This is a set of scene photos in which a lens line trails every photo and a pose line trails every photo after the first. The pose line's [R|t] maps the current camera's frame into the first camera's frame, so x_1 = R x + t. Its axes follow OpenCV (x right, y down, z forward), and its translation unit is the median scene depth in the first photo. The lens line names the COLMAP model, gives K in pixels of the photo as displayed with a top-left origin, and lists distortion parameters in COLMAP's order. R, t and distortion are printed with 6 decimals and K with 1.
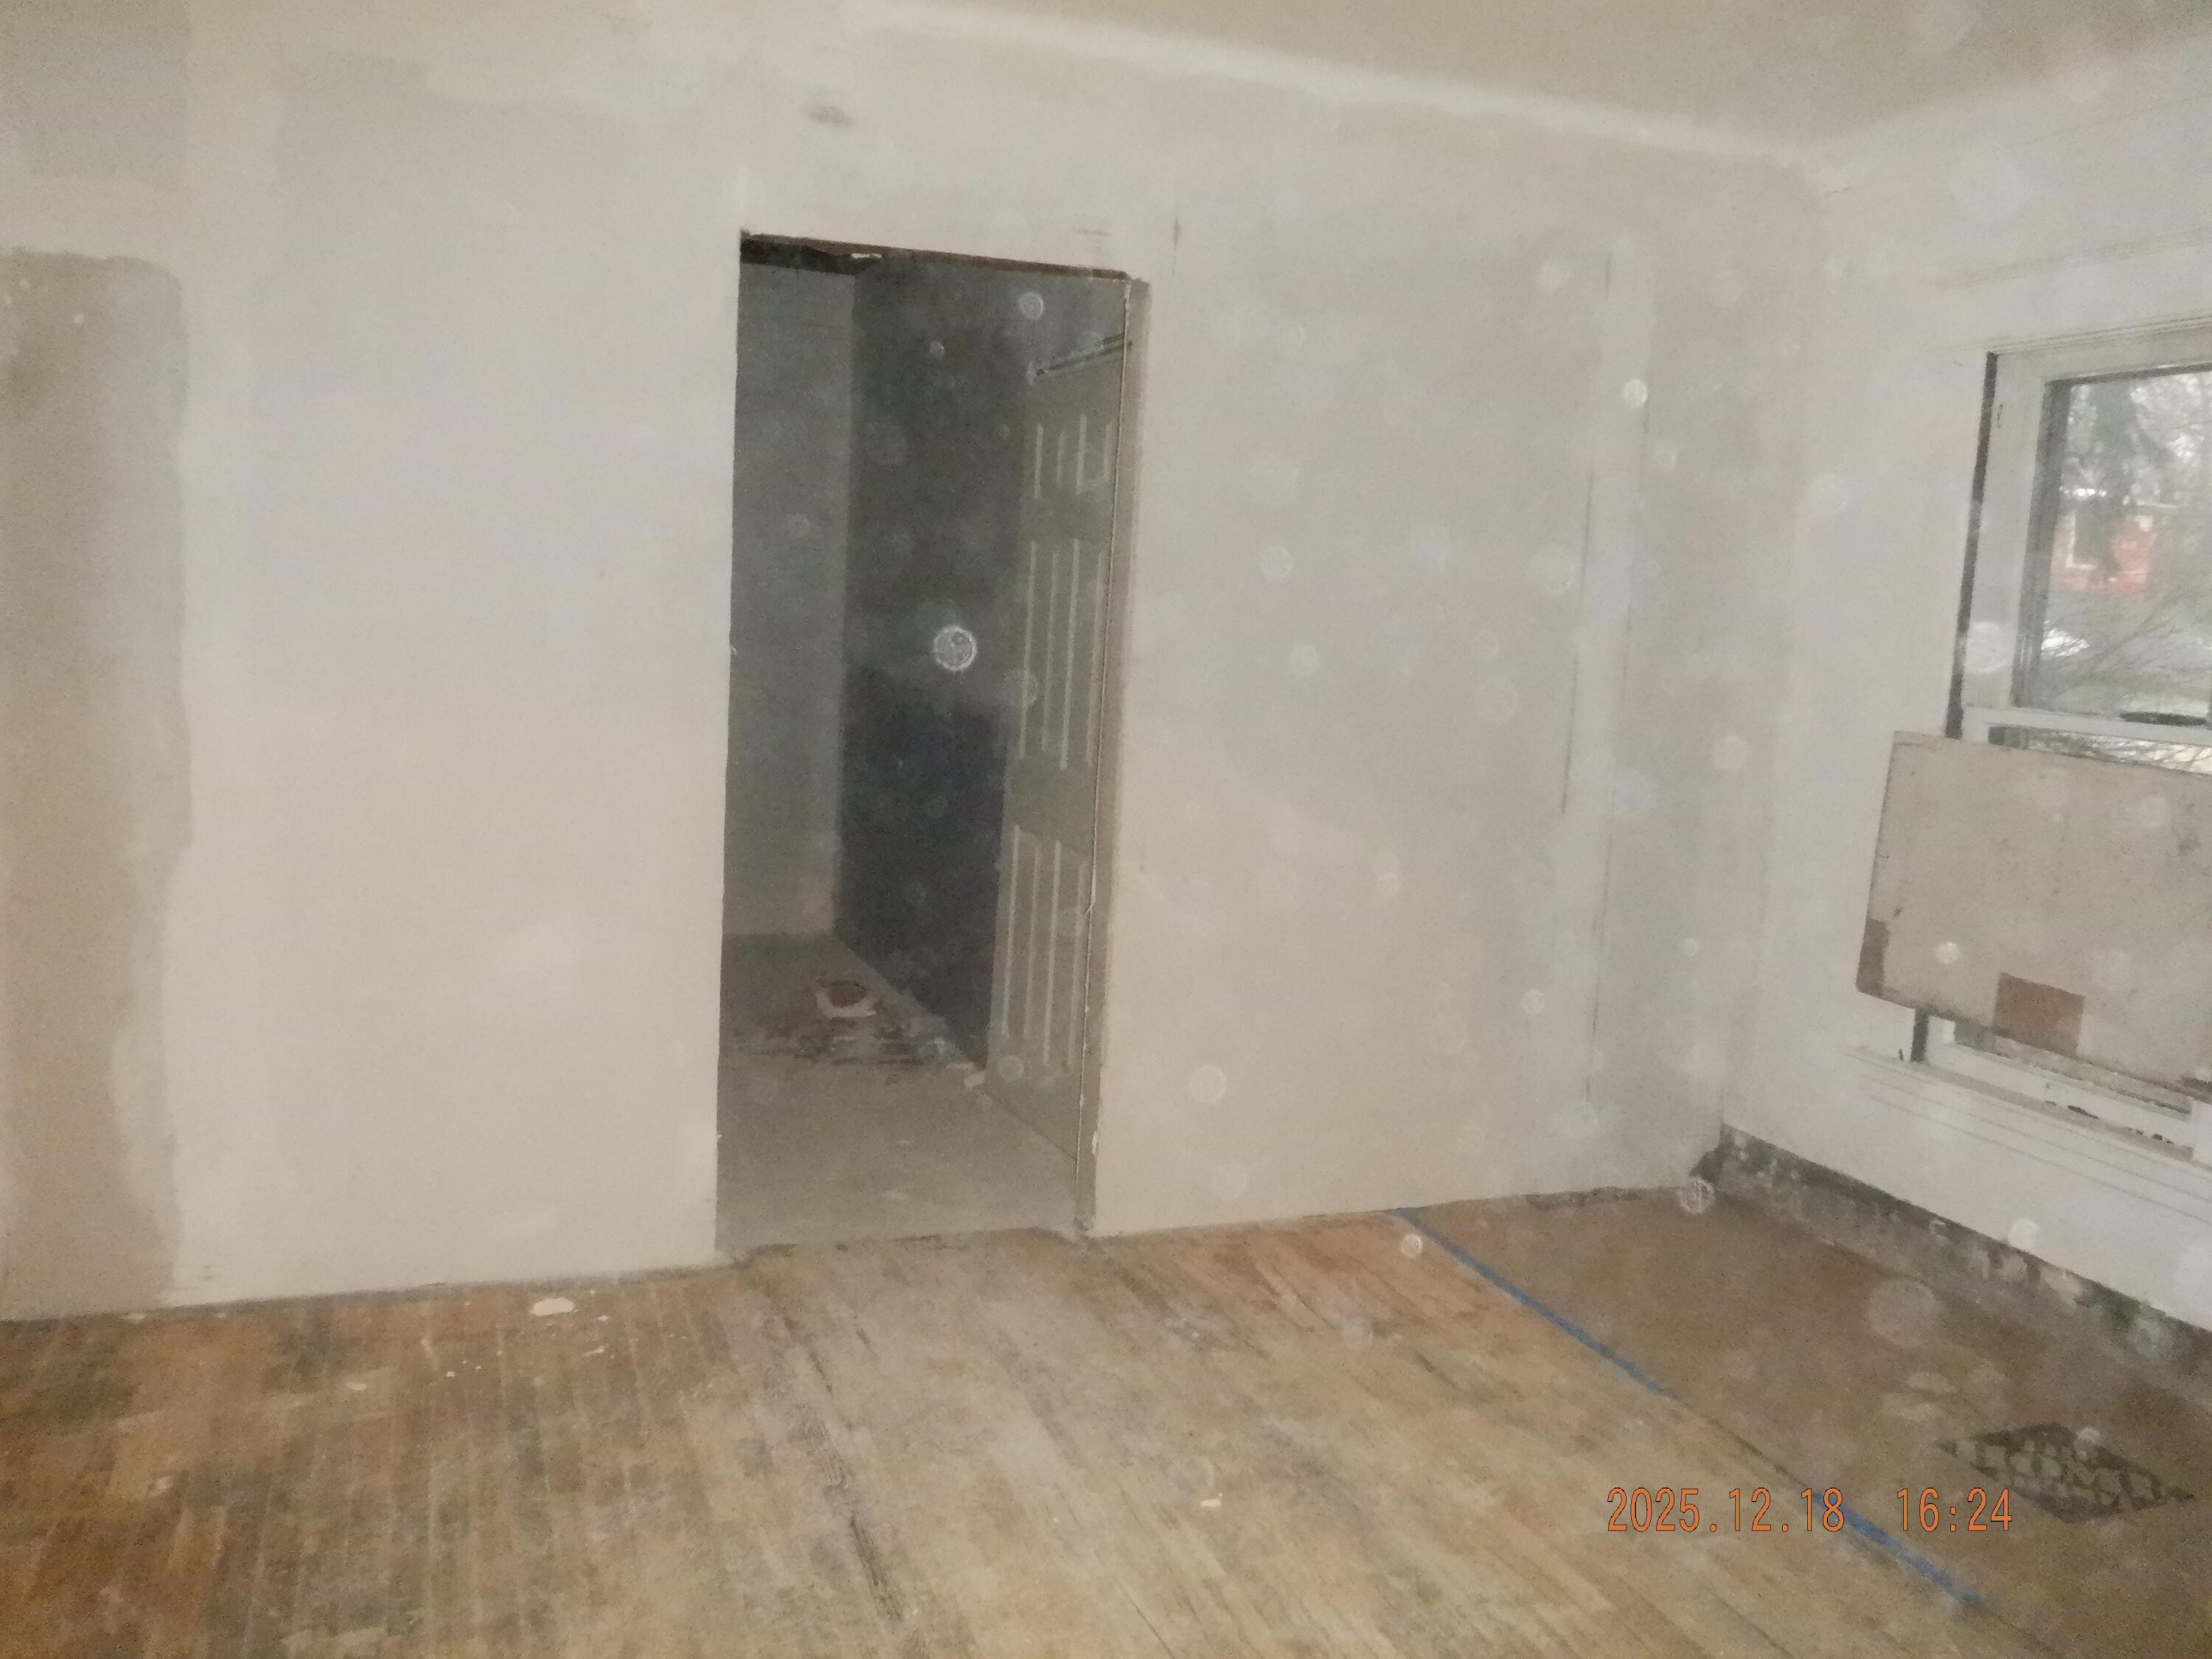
lens RADIAL K [[1783.2, 0, 1105.9], [0, 1783.2, 821.0], [0, 0, 1]] dist [0.005400, -0.011395]
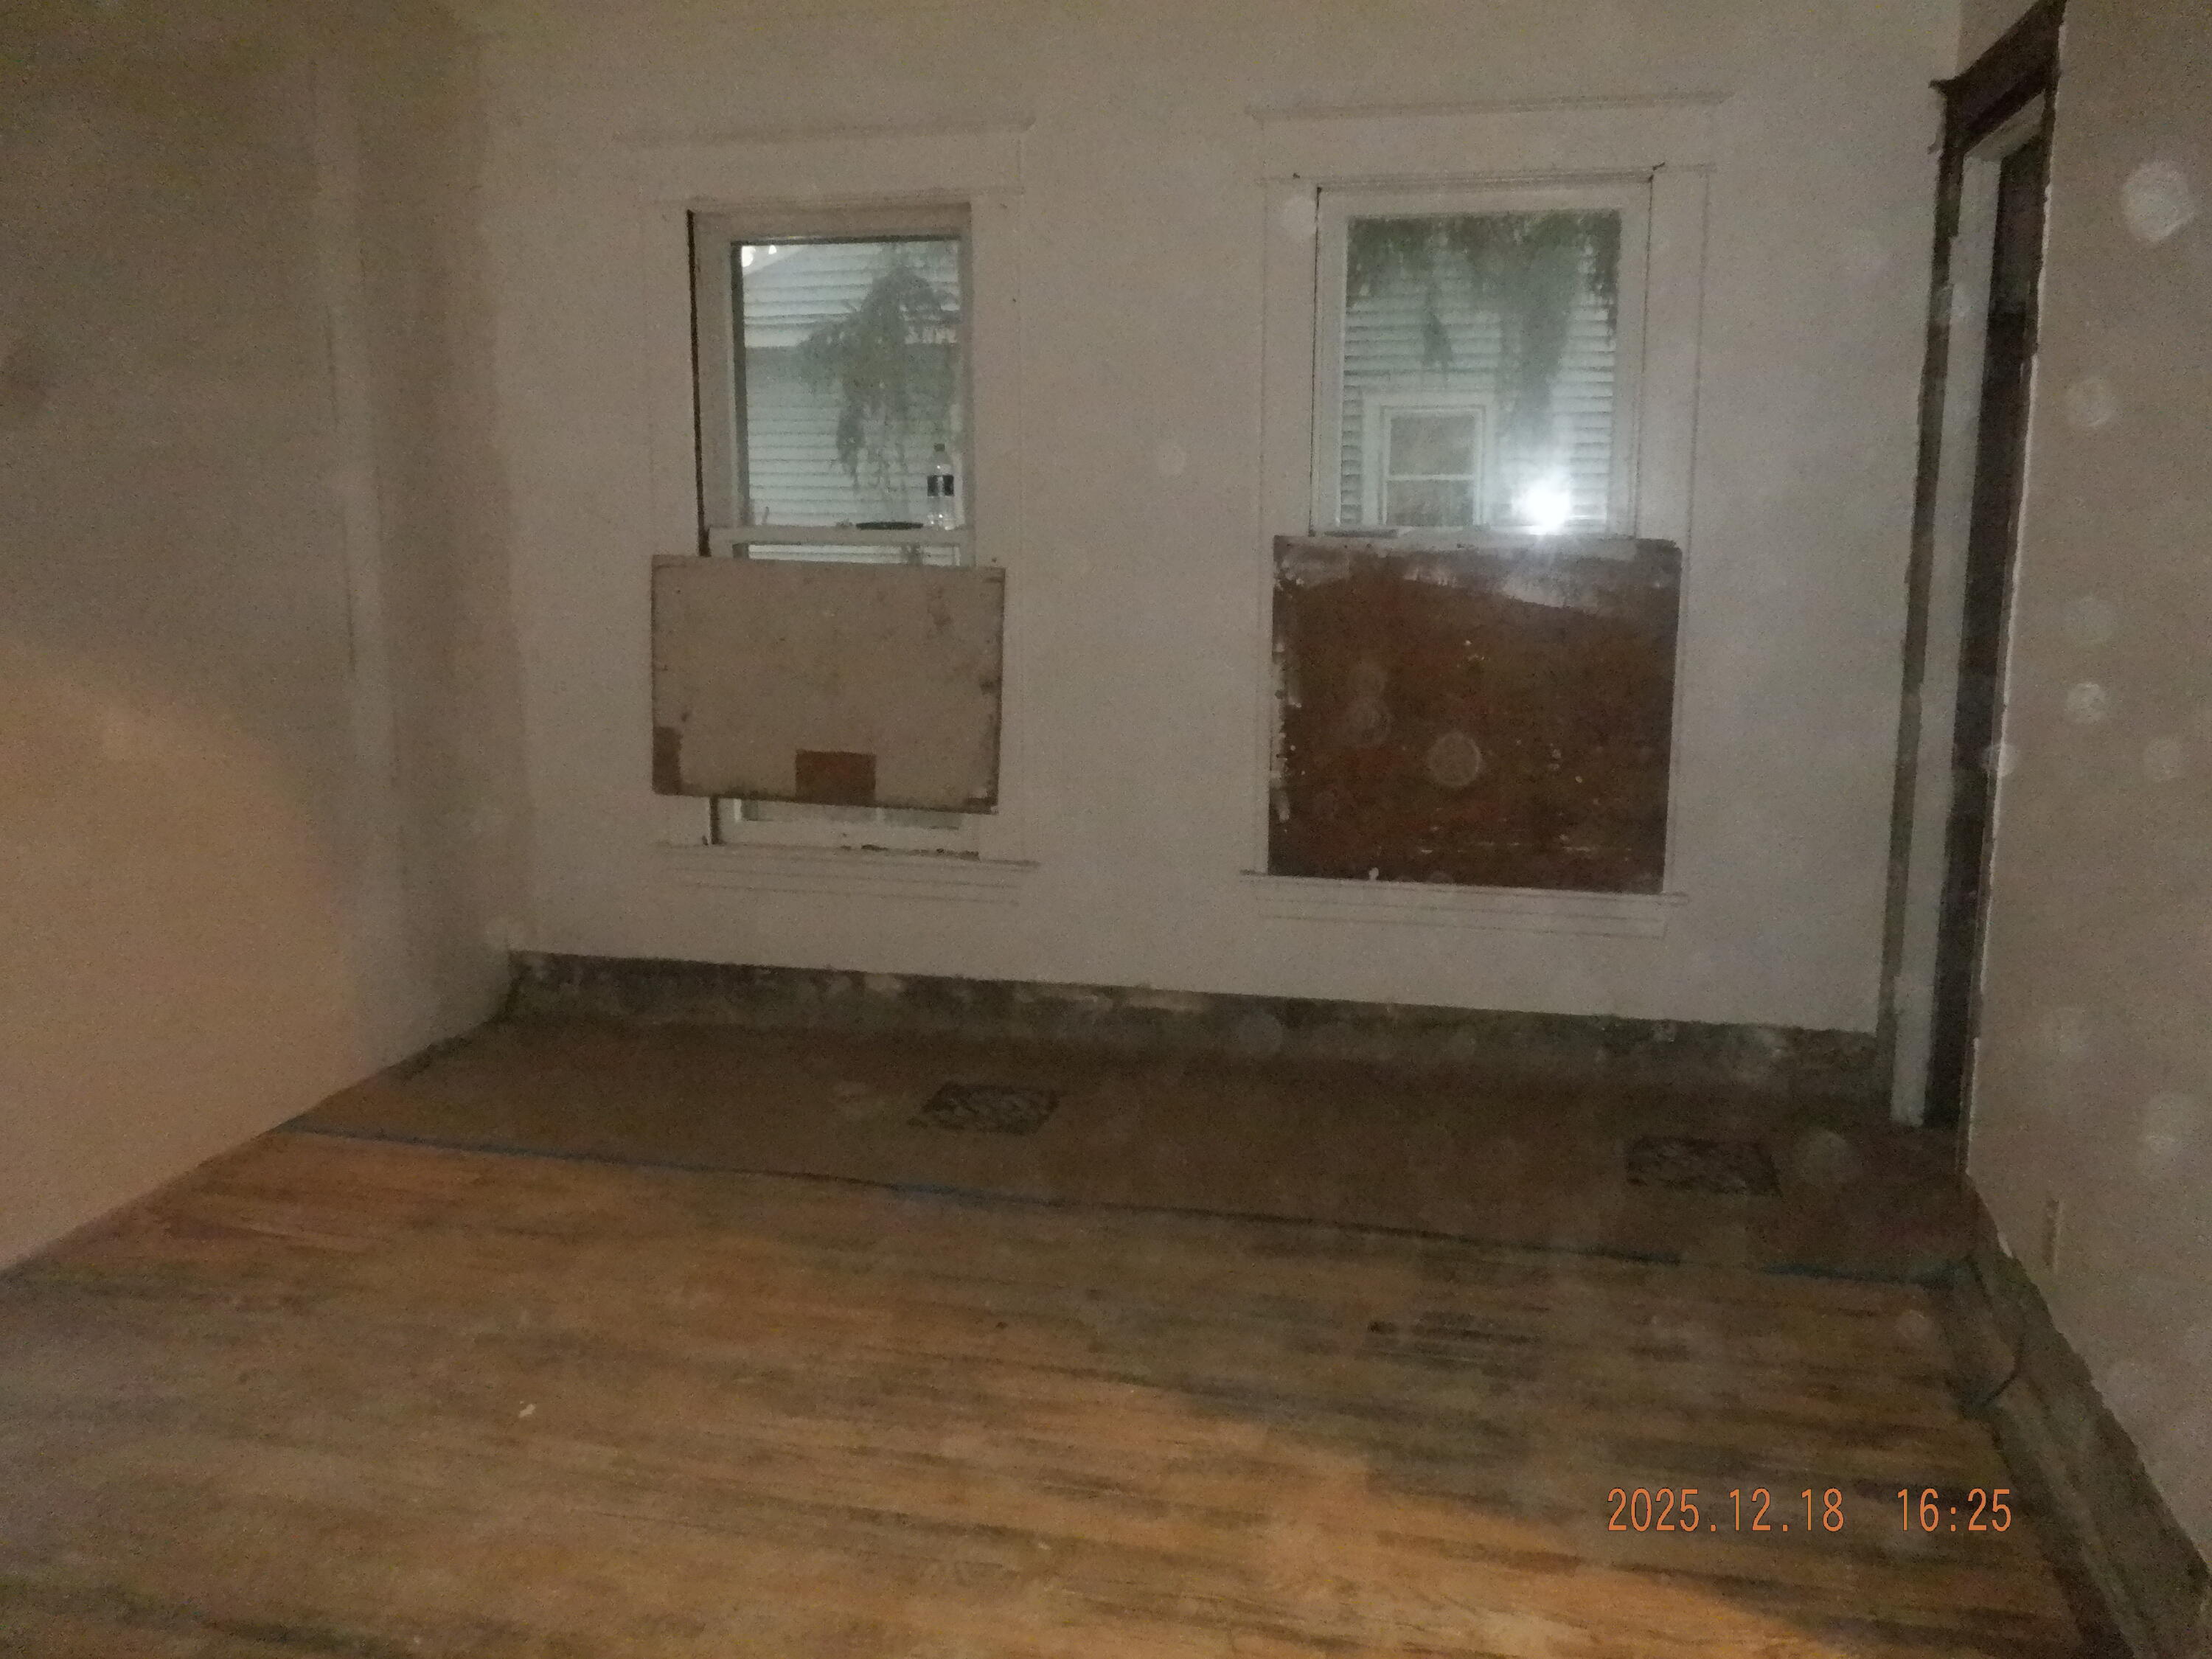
lens RADIAL K [[1783.2, 0, 1106.6], [0, 1783.2, 835.3], [0, 0, 1]] dist [0.005400, -0.011395]
pose [[0.554084, -0.199733, 0.808145, -0.360152], [0.125035, 0.979745, 0.156416, -0.019285], [-0.823017, 0.014379, 0.567834, 0.157017]]
